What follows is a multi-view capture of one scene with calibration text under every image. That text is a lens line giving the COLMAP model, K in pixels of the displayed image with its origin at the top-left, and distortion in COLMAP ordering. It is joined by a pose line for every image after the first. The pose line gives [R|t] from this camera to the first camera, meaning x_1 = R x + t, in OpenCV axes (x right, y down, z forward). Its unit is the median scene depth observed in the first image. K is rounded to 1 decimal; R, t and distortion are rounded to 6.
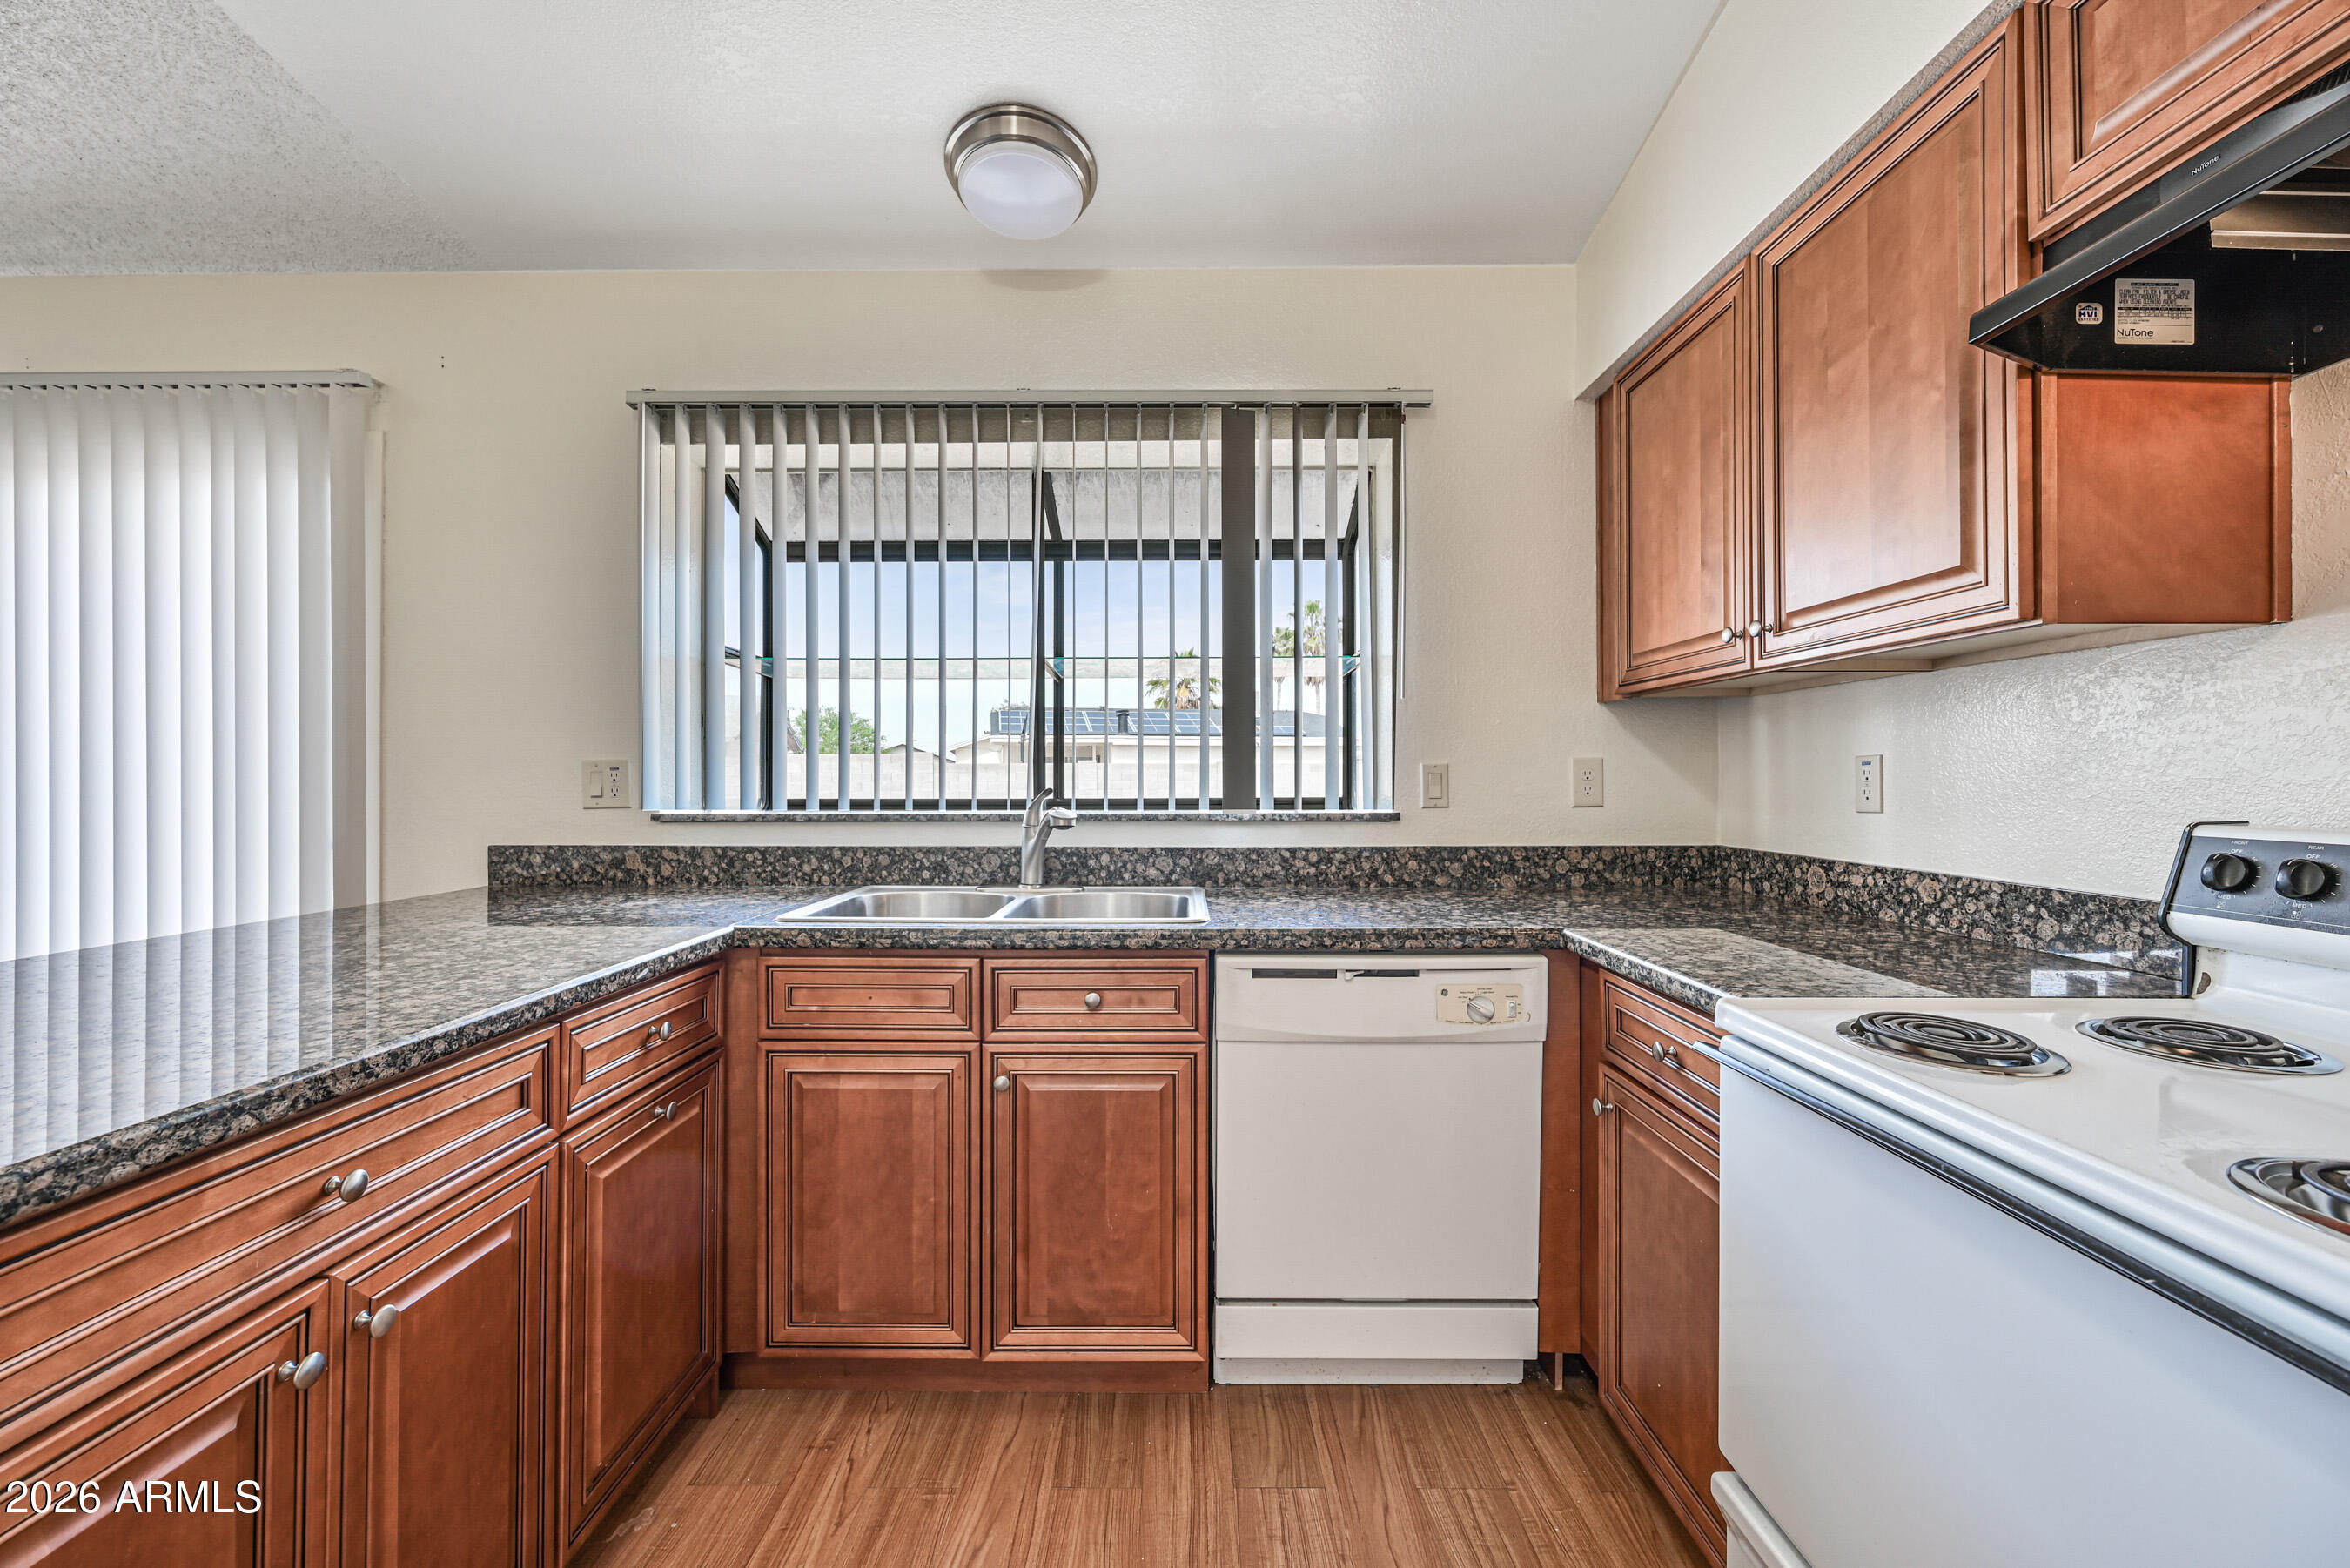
lens RADIAL K [[931.1, 0, 1177.6], [0, 931.1, 775.6], [0, 0, 1]] dist [0.000341, 0.000264]
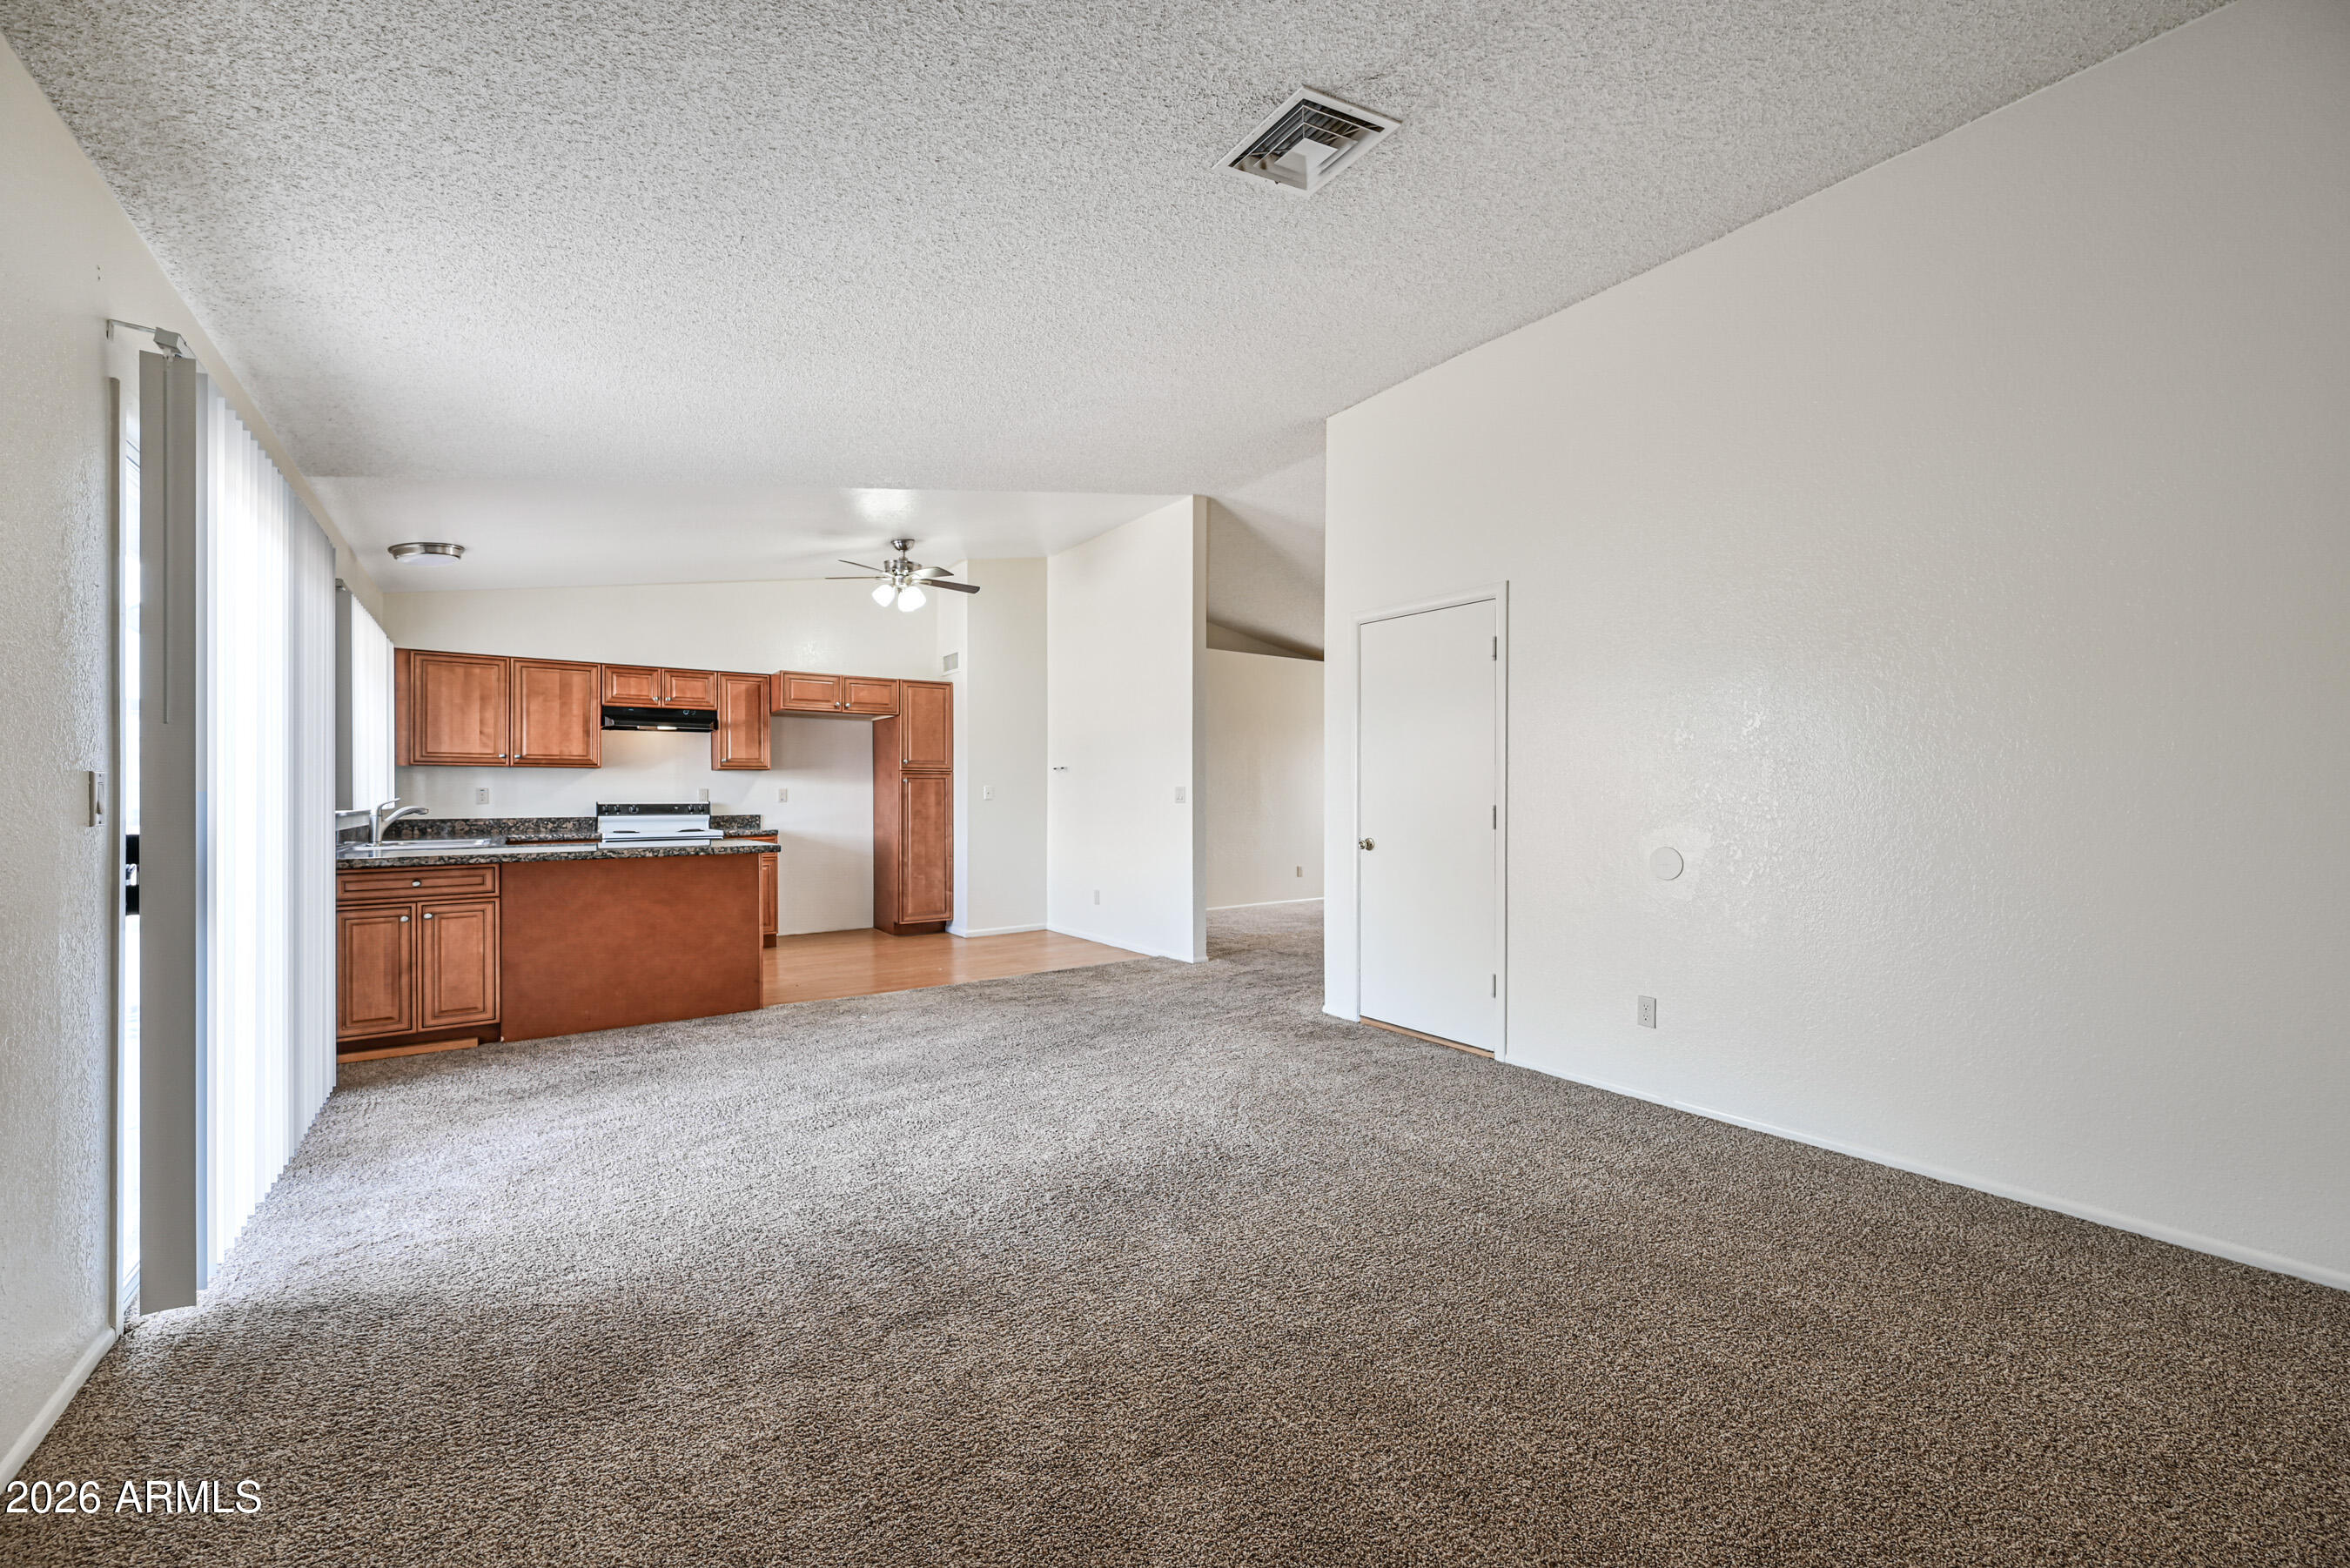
lens RADIAL K [[923.4, 0, 1179.5], [0, 923.4, 785.3], [0, 0, 1]] dist [-0.001413, -0.000184]
pose [[-0.587599, 0.008368, 0.809109, -3.893937], [0.000233, 0.999948, -0.010172, 0.003577], [-0.809152, -0.005788, -0.587571, 0.953495]]
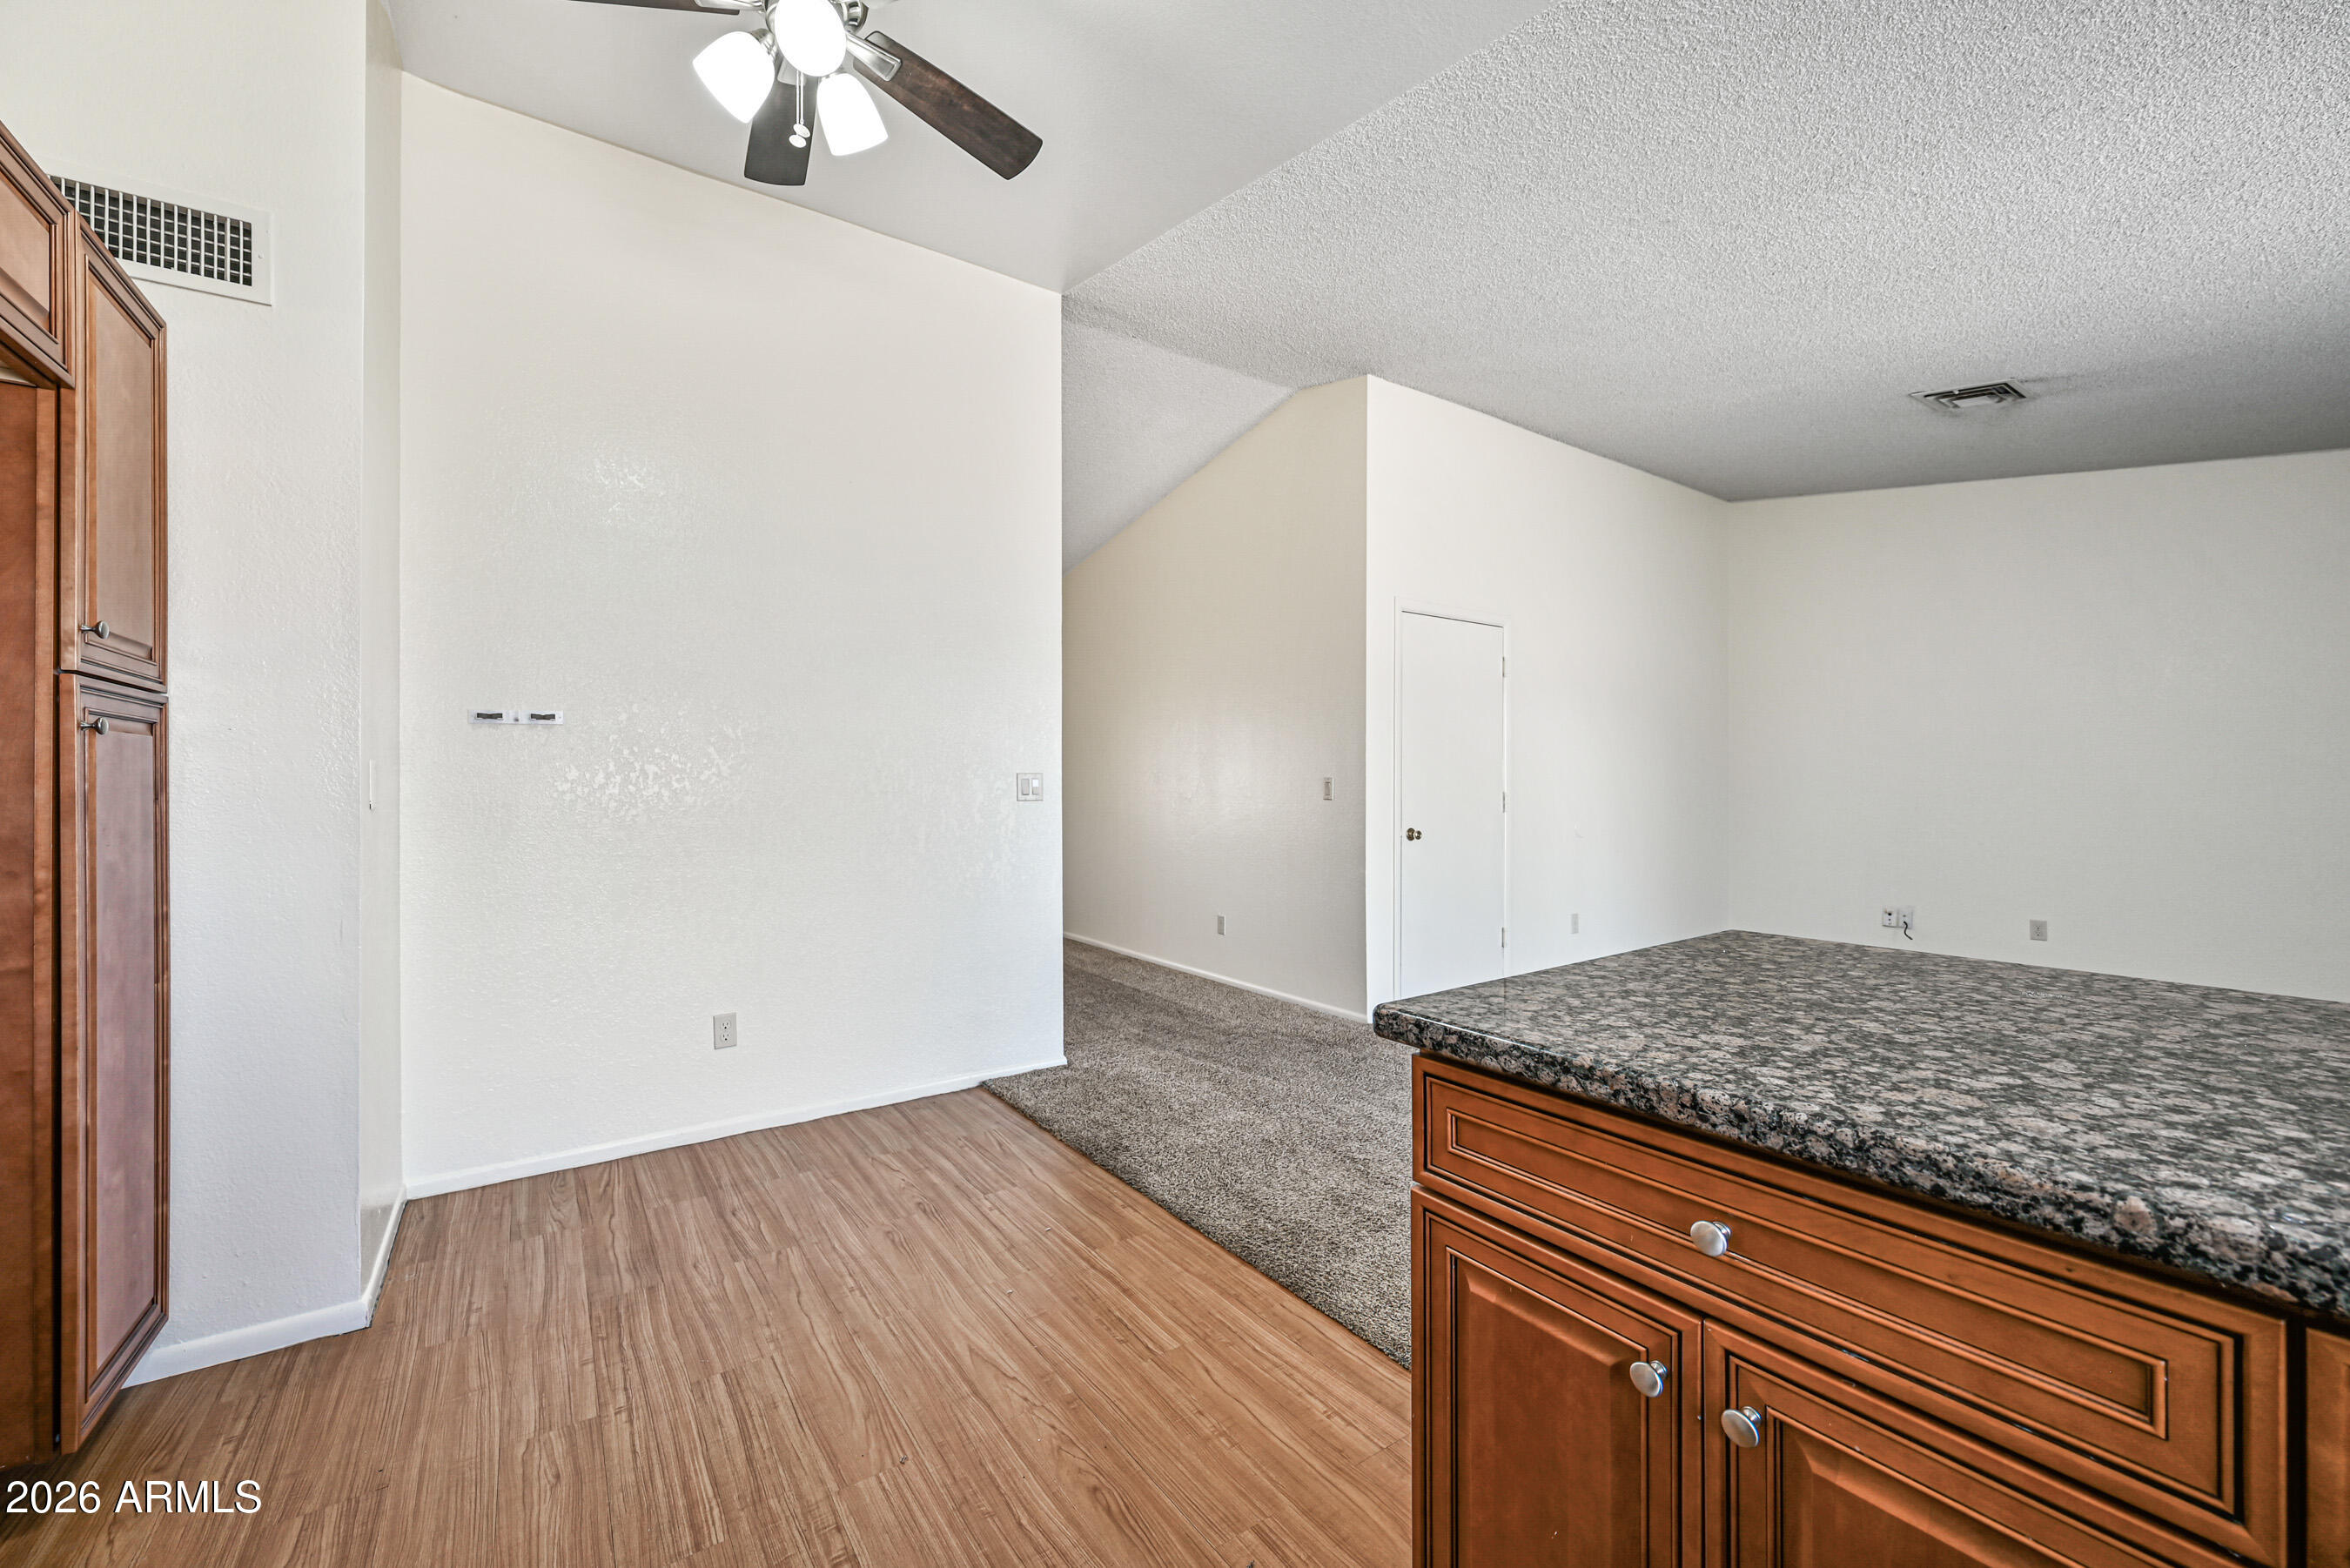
lens RADIAL K [[923.4, 0, 1179.5], [0, 923.4, 785.3], [0, 0, 1]] dist [-0.001413, -0.000184]
pose [[-0.817127, 0.005651, -0.576430, 0.015838], [0.007599, 0.999971, -0.000969, 0.003390], [0.576408, -0.005172, -0.817146, 0.755877]]
